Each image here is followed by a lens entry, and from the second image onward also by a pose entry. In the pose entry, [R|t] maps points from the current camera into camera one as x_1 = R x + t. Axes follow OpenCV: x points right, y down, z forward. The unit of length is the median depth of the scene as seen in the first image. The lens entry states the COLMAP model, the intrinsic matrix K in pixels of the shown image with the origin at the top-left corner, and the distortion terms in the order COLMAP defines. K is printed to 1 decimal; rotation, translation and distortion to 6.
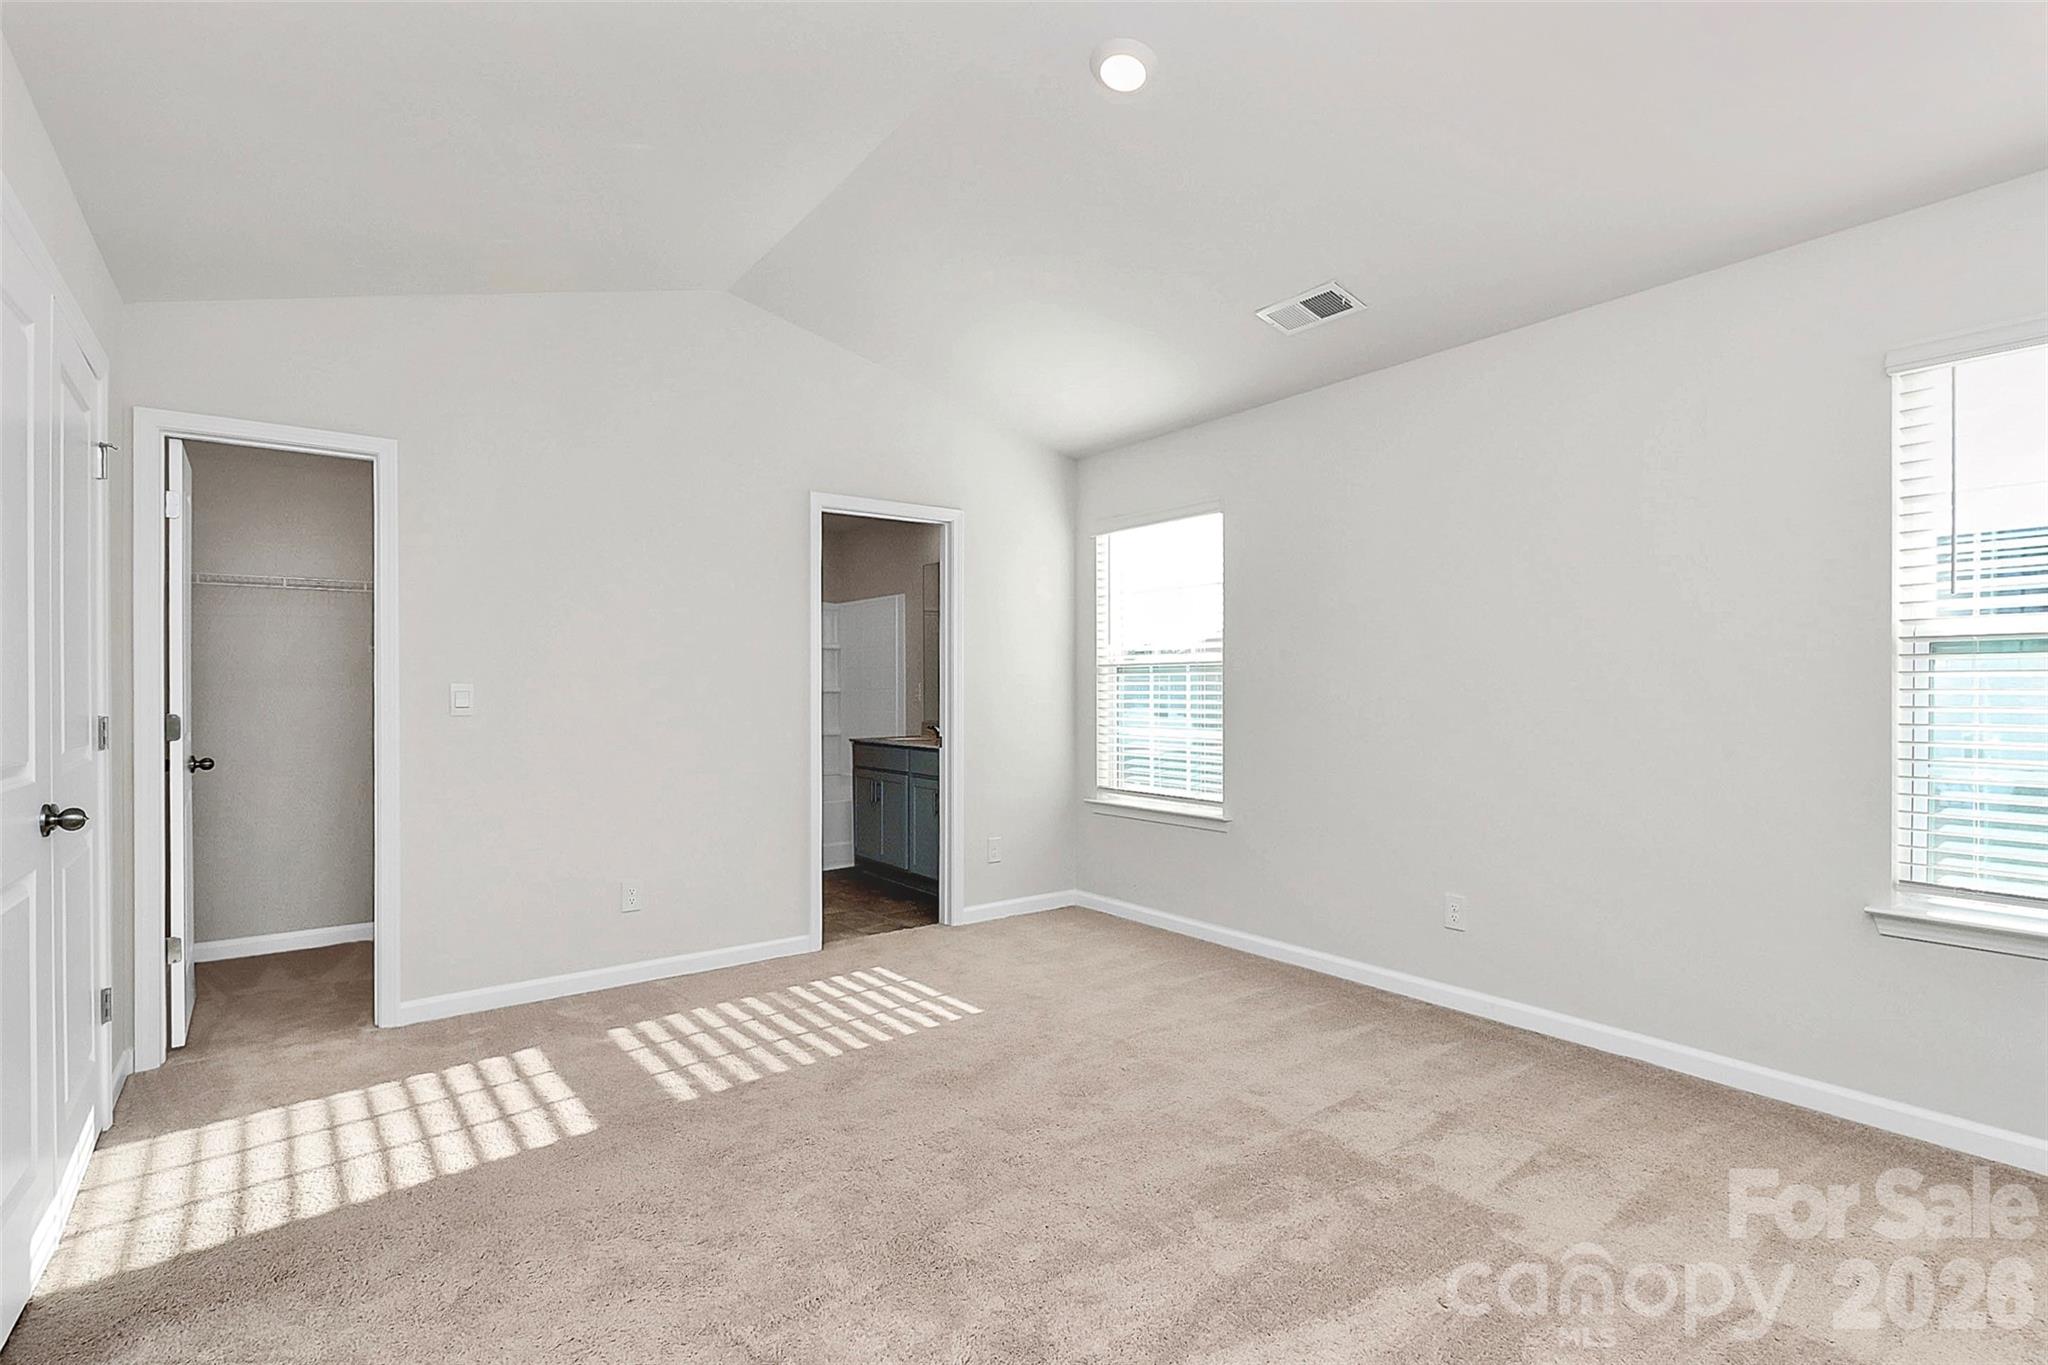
lens RADIAL K [[976.3, 0, 1024.3], [0, 976.3, 699.0], [0, 0, 1]] dist [0.002027, 0.000261]
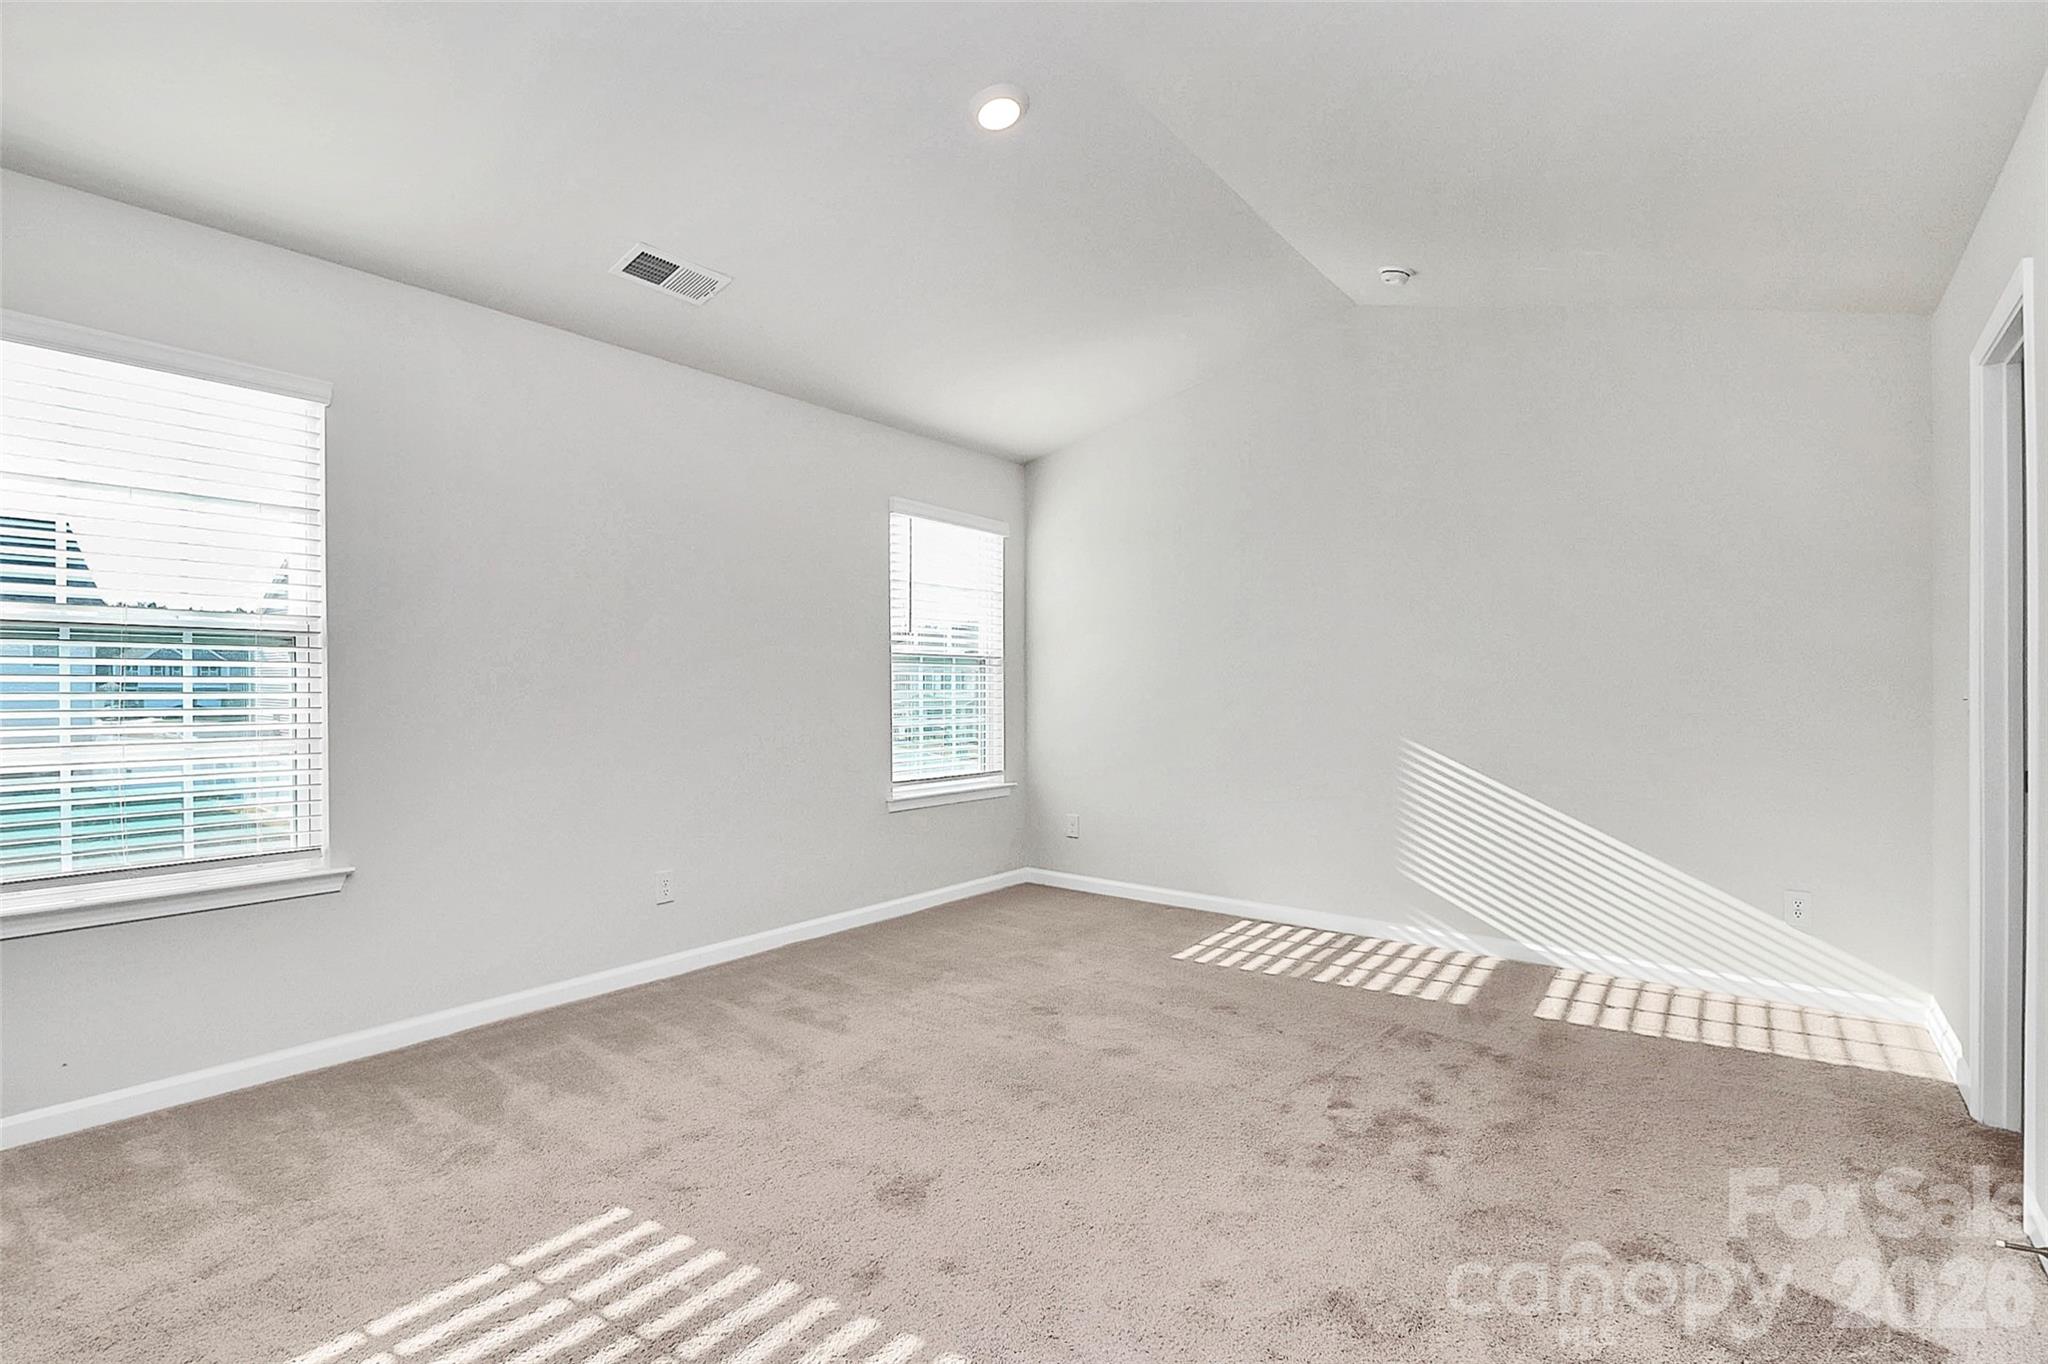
lens RADIAL K [[978.0, 0, 1024.0], [0, 978.0, 682.0], [0, 0, 1]] dist [-0.000304, -0.000181]
pose [[-0.274522, 0.002486, 0.961578, -0.774542], [0.004671, 0.999988, -0.001252, -0.003766], [-0.961570, 0.004147, -0.274530, 1.032079]]
